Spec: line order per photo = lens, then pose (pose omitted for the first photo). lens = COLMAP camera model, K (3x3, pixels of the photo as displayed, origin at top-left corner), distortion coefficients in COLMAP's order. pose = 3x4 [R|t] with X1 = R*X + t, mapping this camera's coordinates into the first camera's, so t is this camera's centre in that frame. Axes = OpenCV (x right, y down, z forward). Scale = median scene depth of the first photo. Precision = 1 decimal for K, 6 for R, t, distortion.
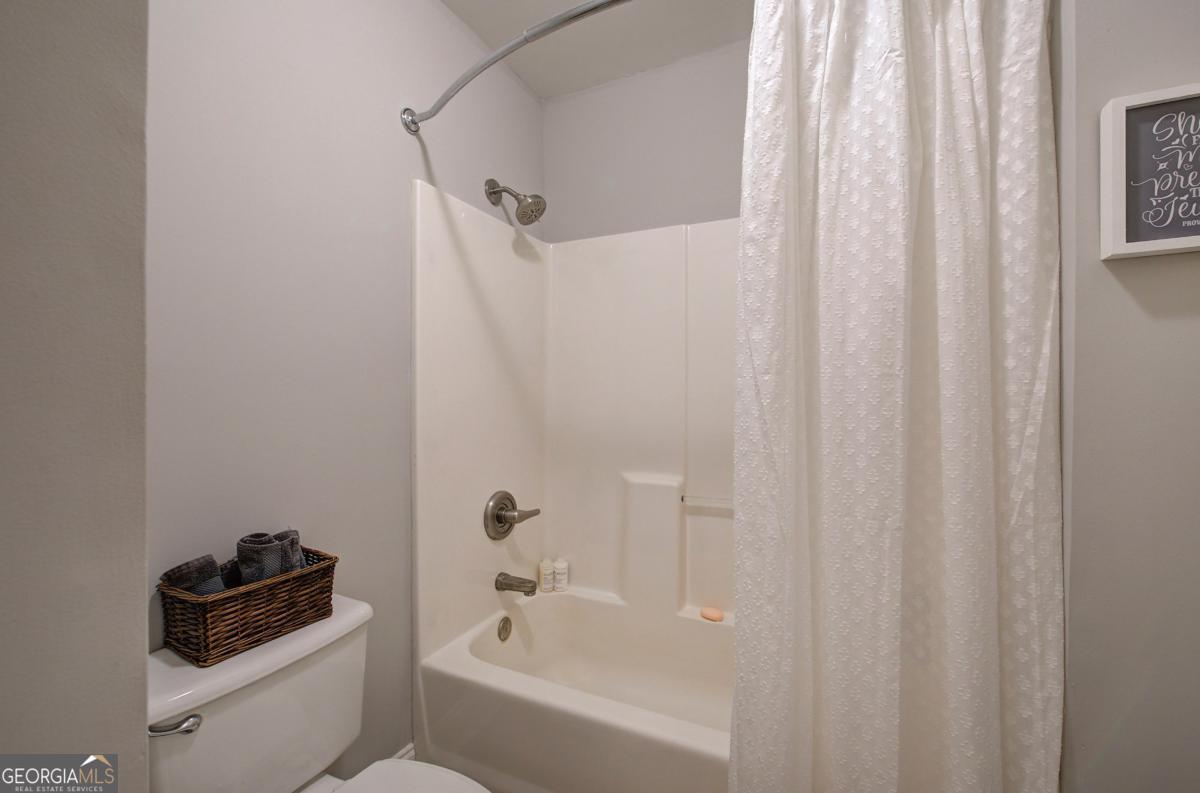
lens RADIAL K [[509.5, 0, 596.9], [0, 509.5, 393.8], [0, 0, 1]] dist [-0.001200, -0.000559]
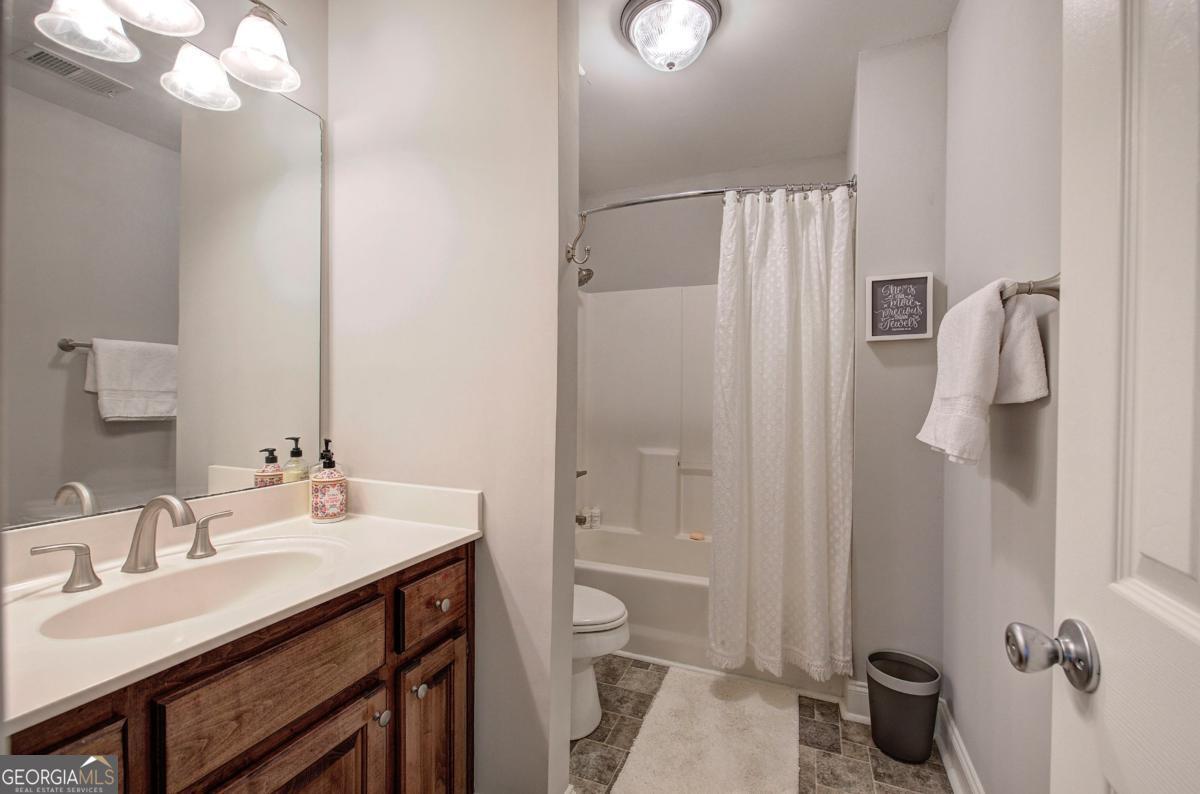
lens RADIAL K [[509.5, 0, 600.3], [0, 509.5, 394.3], [0, 0, 1]] dist [-0.001200, -0.000559]
pose [[0.998726, 0.006874, 0.049995, -0.330550], [-0.006799, 0.999975, -0.001680, -0.003643], [-0.050005, 0.001338, 0.998748, -1.187906]]
